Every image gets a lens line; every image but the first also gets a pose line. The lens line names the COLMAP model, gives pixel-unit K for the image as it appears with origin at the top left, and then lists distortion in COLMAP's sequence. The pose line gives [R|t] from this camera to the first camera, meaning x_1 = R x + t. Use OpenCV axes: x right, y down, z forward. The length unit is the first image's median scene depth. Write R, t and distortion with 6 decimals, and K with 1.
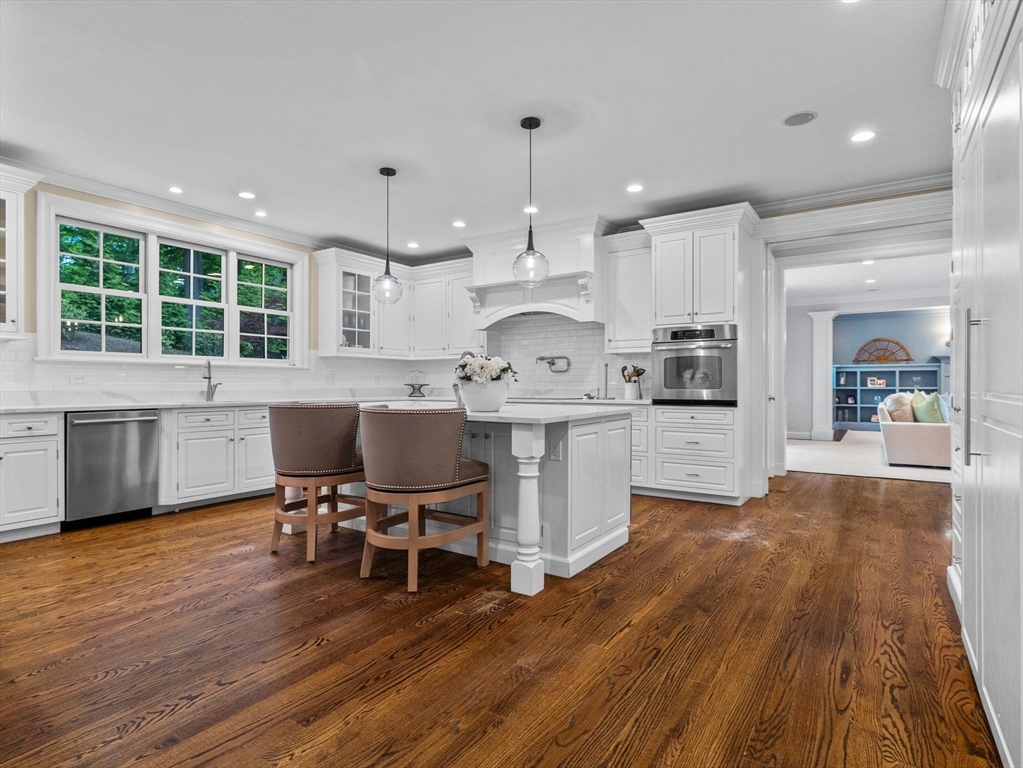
lens RADIAL K [[551.3, 0, 501.9], [0, 551.3, 384.6], [0, 0, 1]] dist [0.002009, 0.001039]
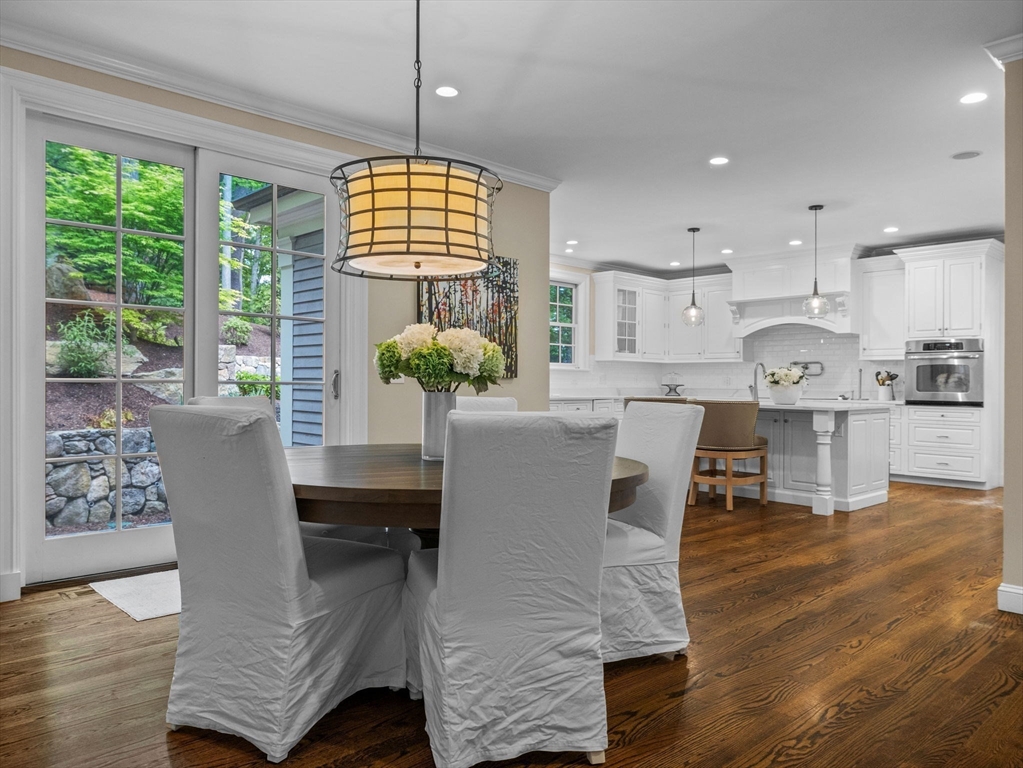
lens RADIAL K [[726.5, 0, 510.2], [0, 726.5, 373.2], [0, 0, 1]] dist [0.022260, -0.004724]
pose [[0.975797, 0.007481, -0.218552, -0.207812], [-0.010663, 0.999854, -0.013386, -0.001144], [0.218420, 0.015392, 0.975733, -0.701256]]
